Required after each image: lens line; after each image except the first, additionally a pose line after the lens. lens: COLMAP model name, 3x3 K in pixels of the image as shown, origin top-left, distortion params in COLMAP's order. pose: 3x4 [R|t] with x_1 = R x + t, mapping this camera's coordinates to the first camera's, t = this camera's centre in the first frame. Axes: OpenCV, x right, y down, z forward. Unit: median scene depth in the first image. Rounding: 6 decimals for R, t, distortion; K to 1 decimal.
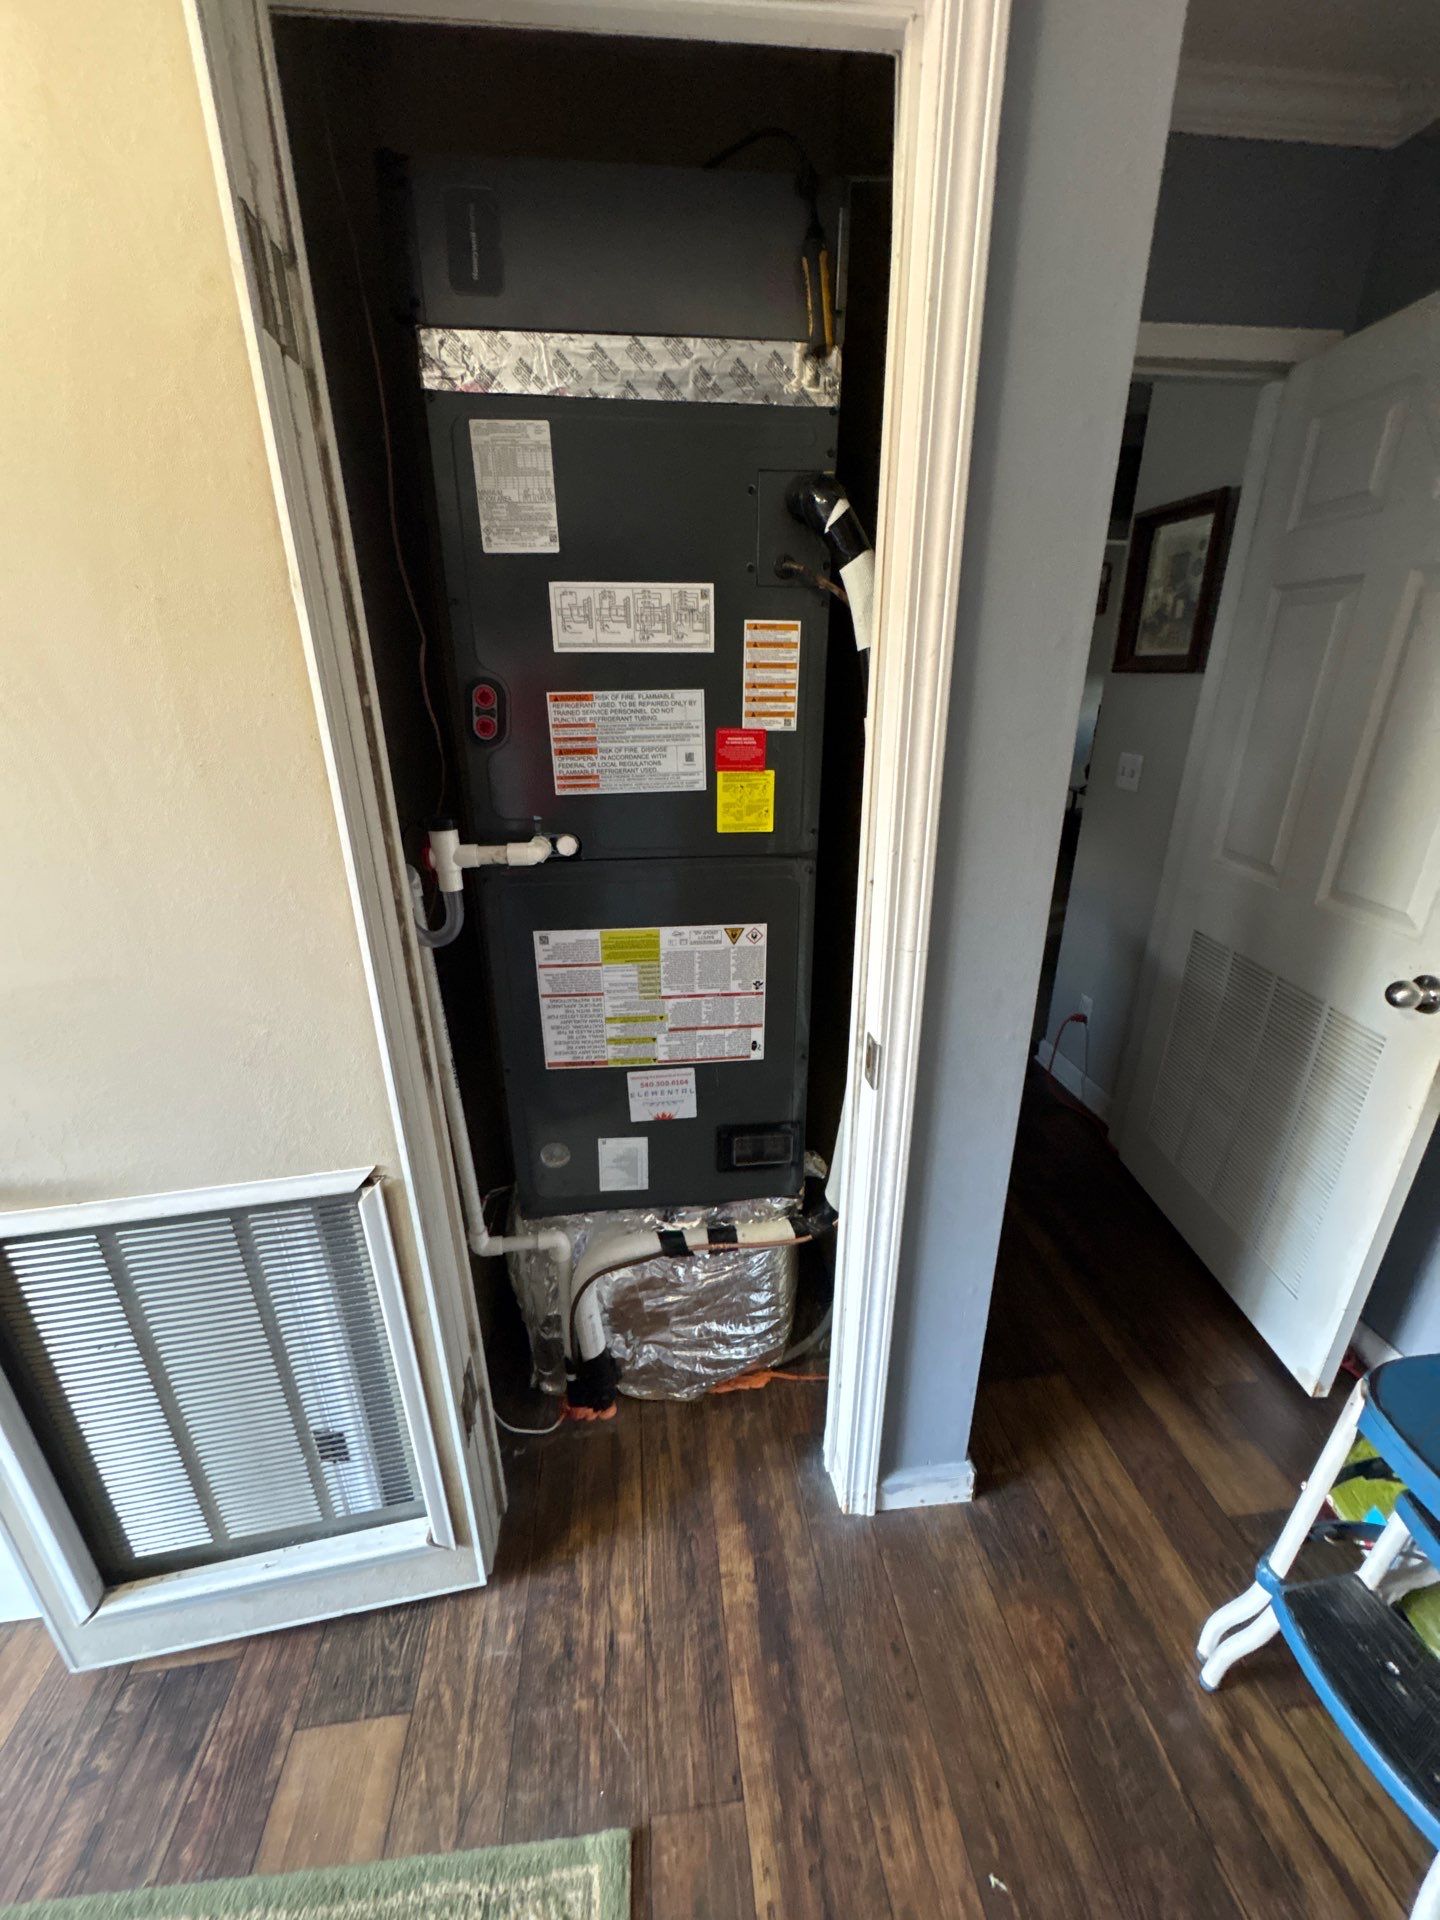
lens RADIAL K [[758.4, 0, 720.0], [0, 758.4, 960.0], [0, 0, 1]] dist [0.000847, 0.000562]
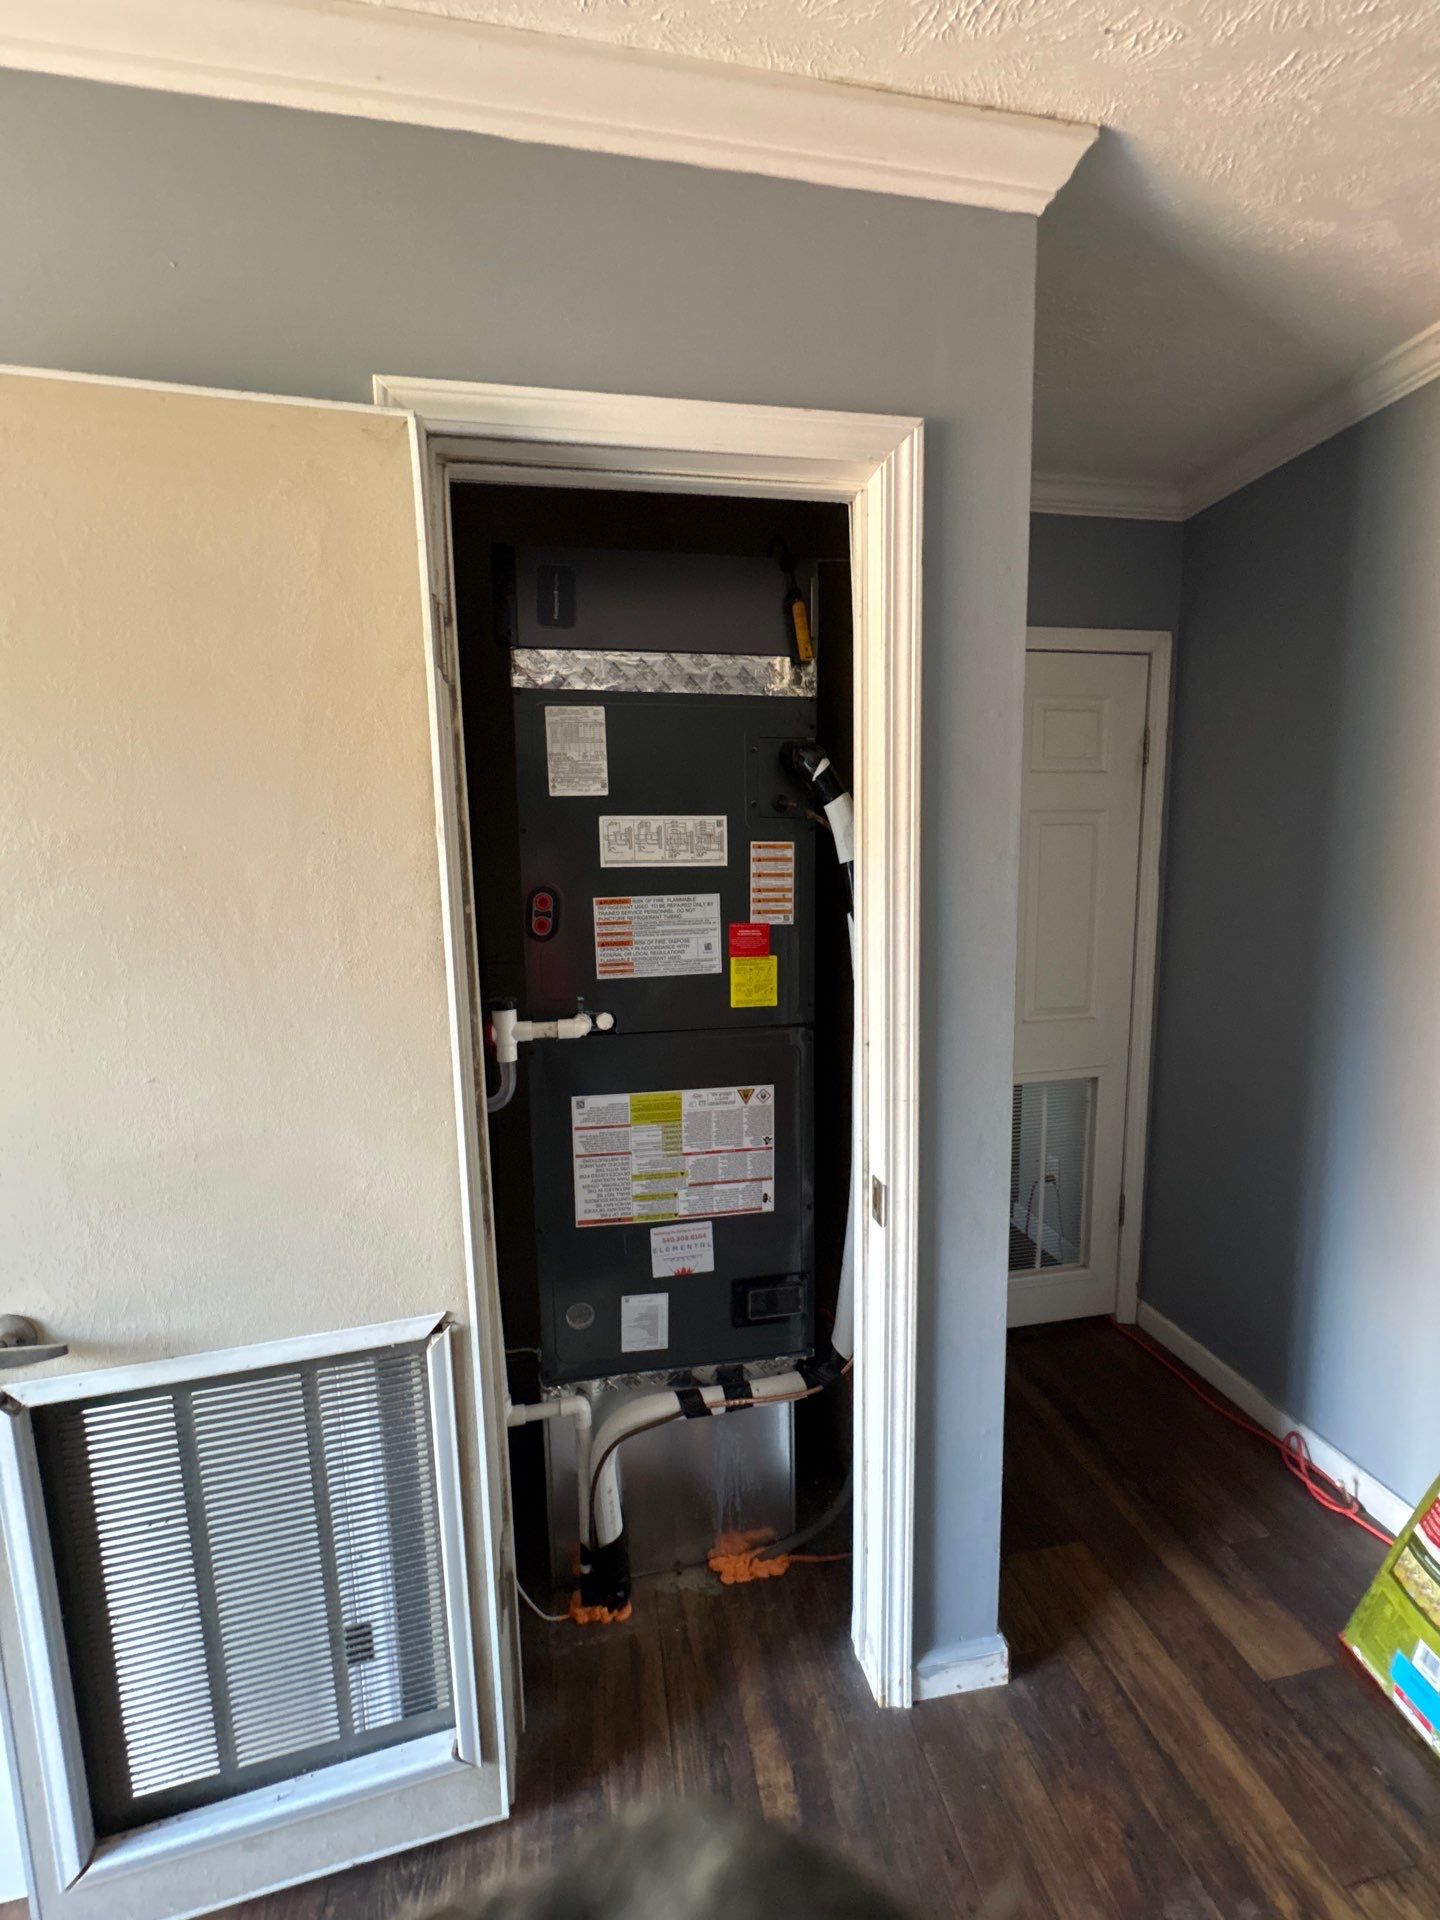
lens RADIAL K [[766.1, 0, 718.8], [0, 766.1, 952.6], [0, 0, 1]] dist [-0.000348, 0.000404]
pose [[0.997930, -0.017697, 0.061831, -0.095982], [0.032235, 0.969551, -0.242758, 0.039468], [-0.055652, 0.244248, 0.968115, -0.181941]]
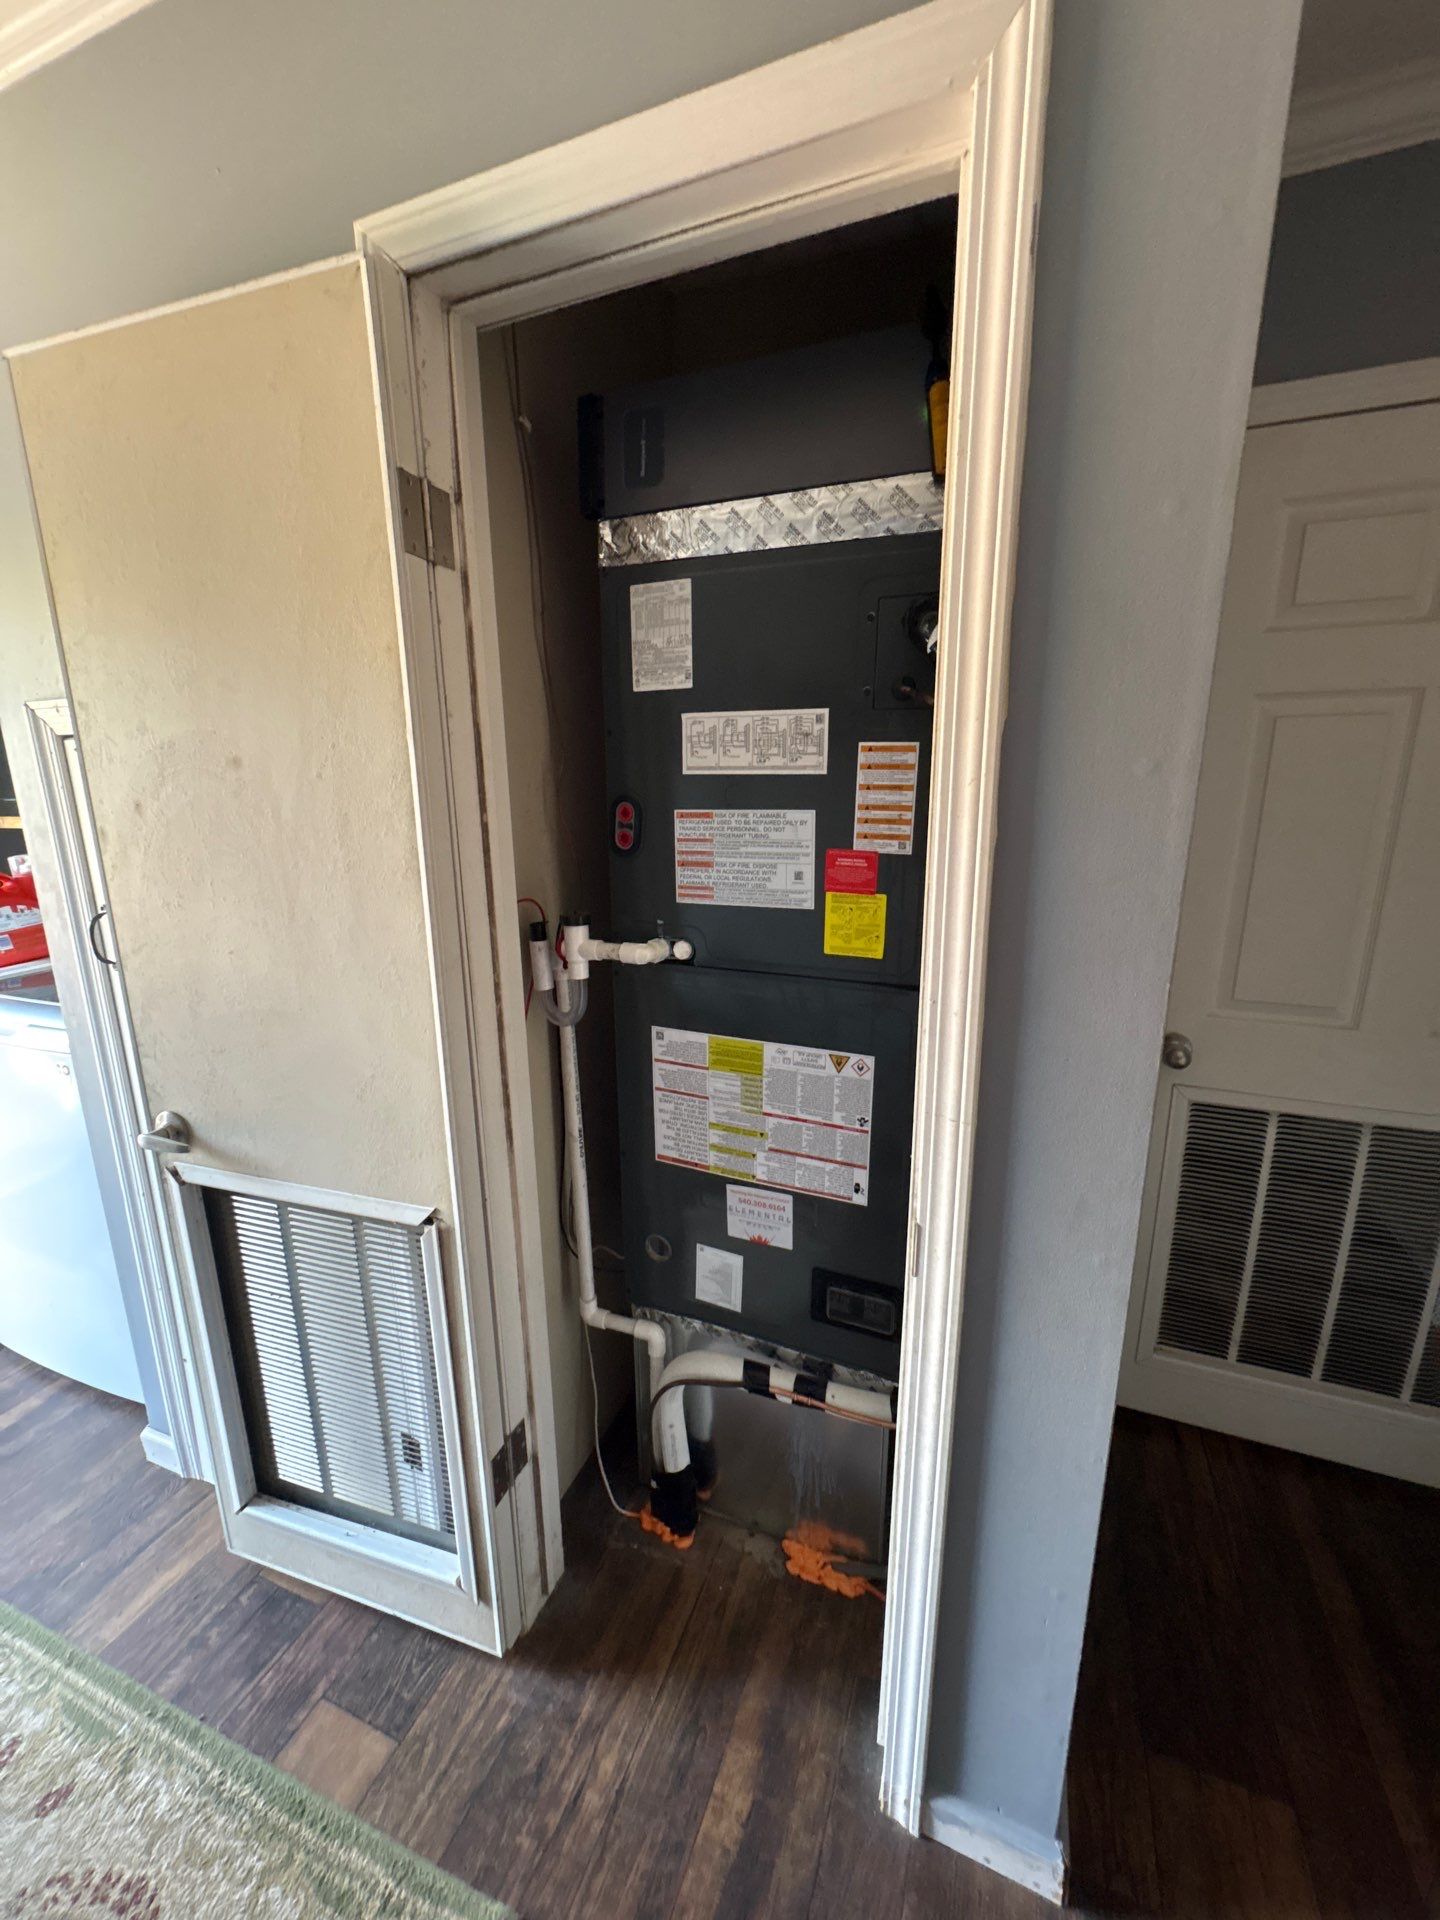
lens RADIAL K [[766.1, 0, 718.8], [0, 766.1, 952.6], [0, 0, 1]] dist [-0.000348, 0.000404]
pose [[0.877042, 0.109650, -0.467732, 0.335018], [-0.168385, 0.982004, -0.085529, -0.064690], [0.449937, 0.153772, 0.879722, 0.090195]]
